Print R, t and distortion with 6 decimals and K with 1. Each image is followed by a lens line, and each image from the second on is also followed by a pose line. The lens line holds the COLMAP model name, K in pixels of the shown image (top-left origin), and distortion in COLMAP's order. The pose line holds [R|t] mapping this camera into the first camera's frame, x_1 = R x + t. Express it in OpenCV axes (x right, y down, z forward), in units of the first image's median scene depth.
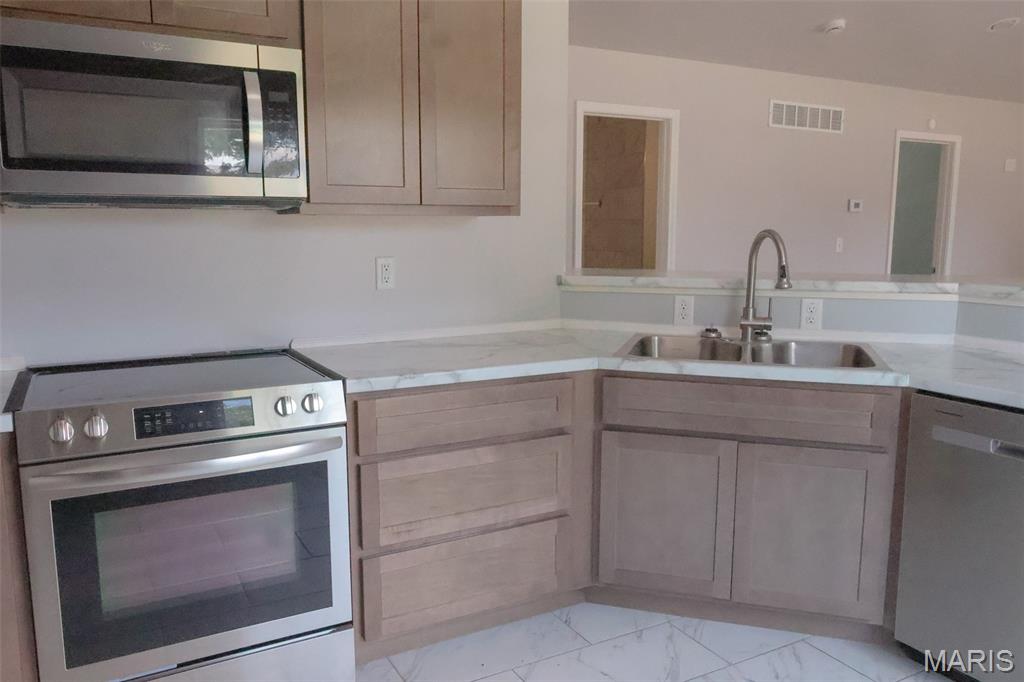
lens RADIAL K [[798.9, 0, 512.0], [0, 798.9, 341.0], [0, 0, 1]] dist [-0.001358, 0.005092]
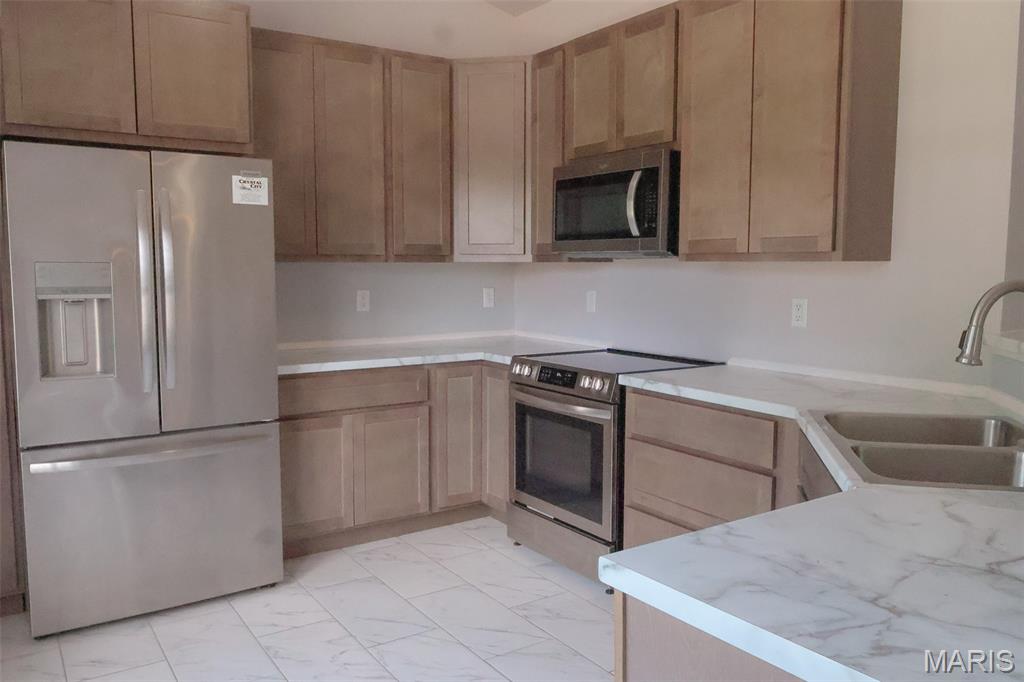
lens RADIAL K [[798.9, 0, 512.0], [0, 798.9, 341.0], [0, 0, 1]] dist [-0.001358, 0.005092]
pose [[0.080069, 0.094031, -0.992344, 1.241488], [-0.145061, 0.986041, 0.081729, -0.104941], [0.986178, 0.137407, 0.092591, 0.672329]]
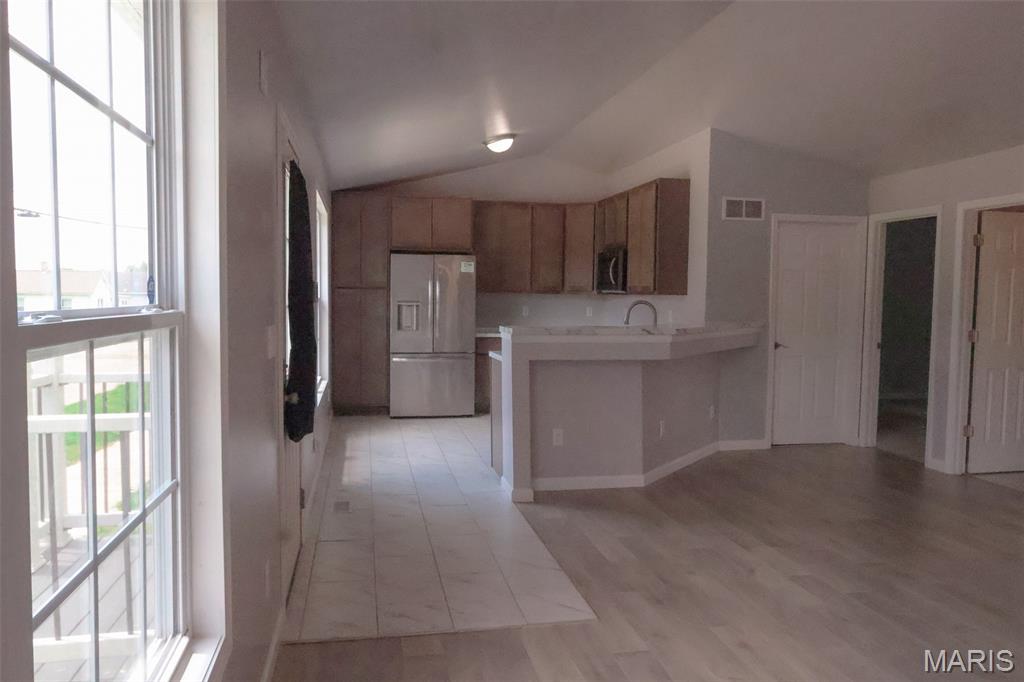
lens RADIAL K [[798.9, 0, 512.0], [0, 798.9, 341.0], [0, 0, 1]] dist [-0.001358, 0.005092]
pose [[-0.313057, 0.048708, -0.948485, 3.438220], [-0.151366, 0.983360, 0.100459, -0.256462], [0.937595, 0.175017, -0.300474, 1.758078]]
